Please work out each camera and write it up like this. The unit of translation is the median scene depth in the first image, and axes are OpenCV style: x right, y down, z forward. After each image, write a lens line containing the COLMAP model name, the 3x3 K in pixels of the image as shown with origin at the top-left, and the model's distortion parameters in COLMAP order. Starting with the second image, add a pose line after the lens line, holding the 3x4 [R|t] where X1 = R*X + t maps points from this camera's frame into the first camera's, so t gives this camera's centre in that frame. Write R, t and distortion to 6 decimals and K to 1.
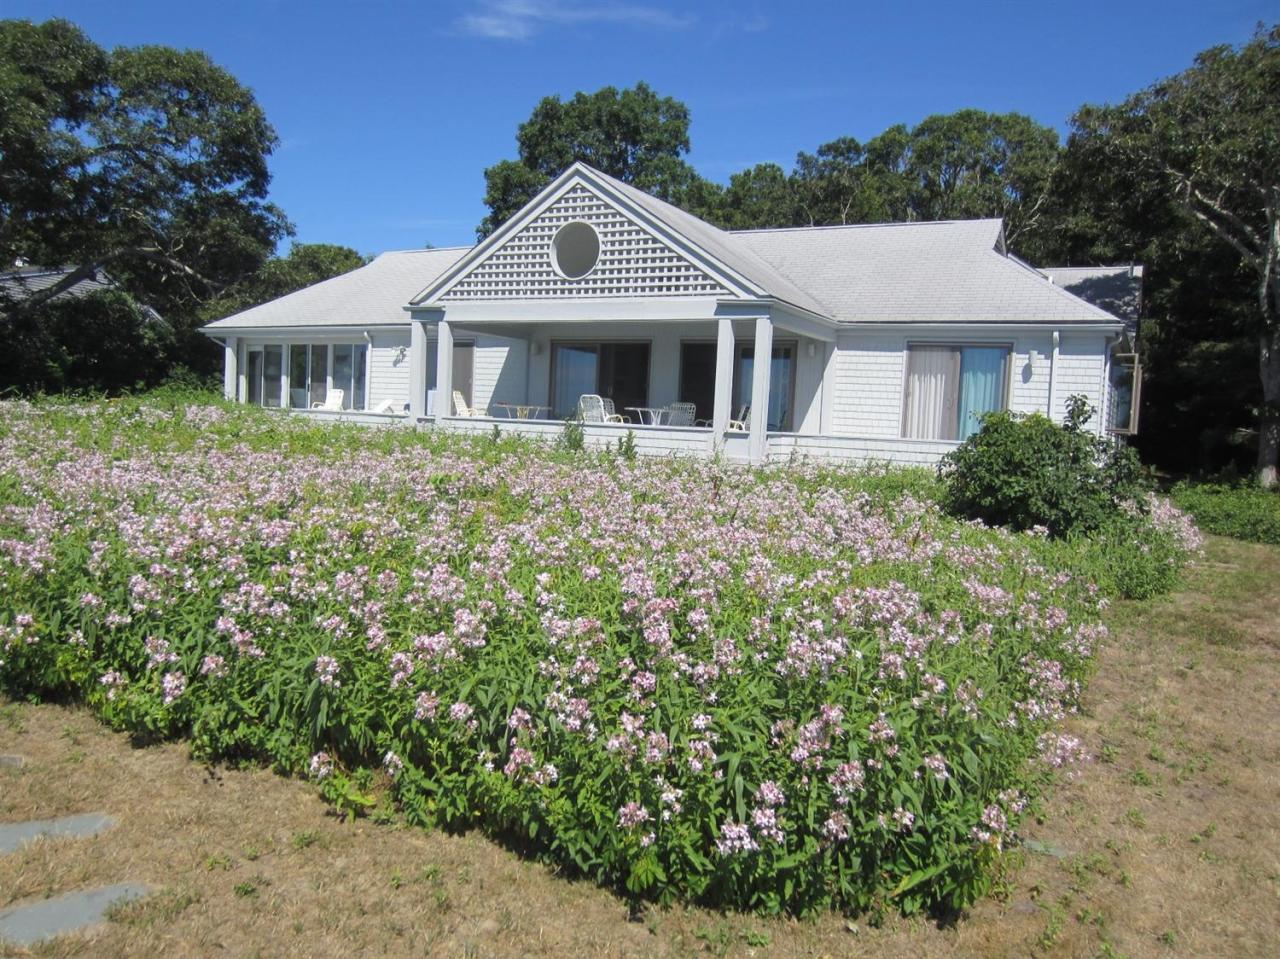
lens RADIAL K [[982.6, 0, 640.0], [0, 982.6, 479.5], [0, 0, 1]] dist [-0.059709, 0.004713]
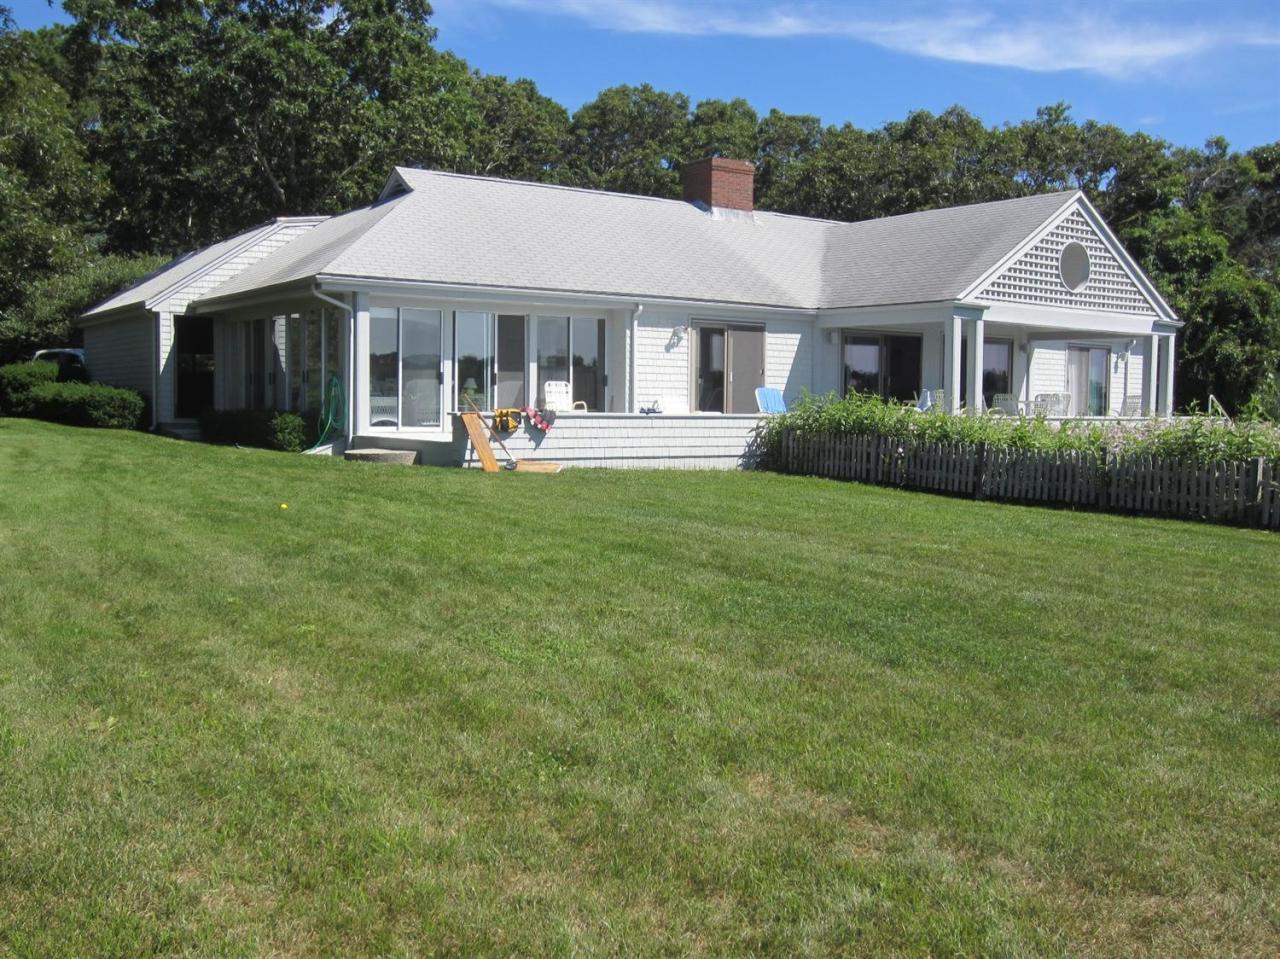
lens RADIAL K [[1253.6, 0, 640.0], [0, 1253.6, 479.5], [0, 0, 1]] dist [-0.023429, -0.016031]
pose [[0.425217, -0.095576, 0.900031, -1.547401], [0.062742, 0.995129, 0.076032, -0.122720], [-0.902914, 0.024140, 0.429143, 0.796534]]
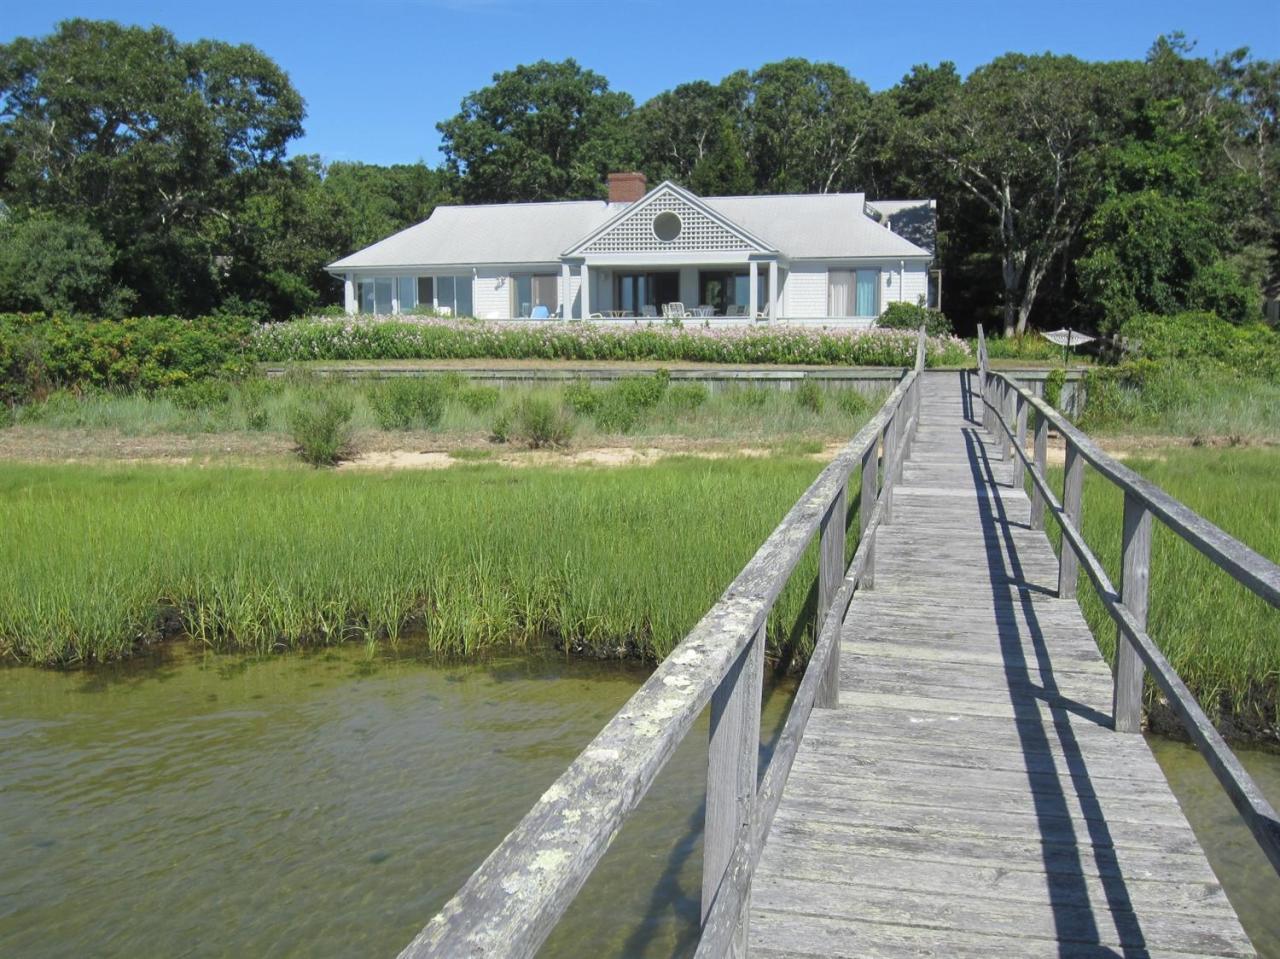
lens RADIAL K [[1253.6, 0, 640.0], [0, 1253.6, 479.5], [0, 0, 1]] dist [-0.023429, -0.016031]
pose [[0.967194, -0.077467, 0.241941, -0.709768], [0.063478, 0.995858, 0.065101, 0.089662], [-0.245982, -0.047608, 0.968105, -1.308618]]
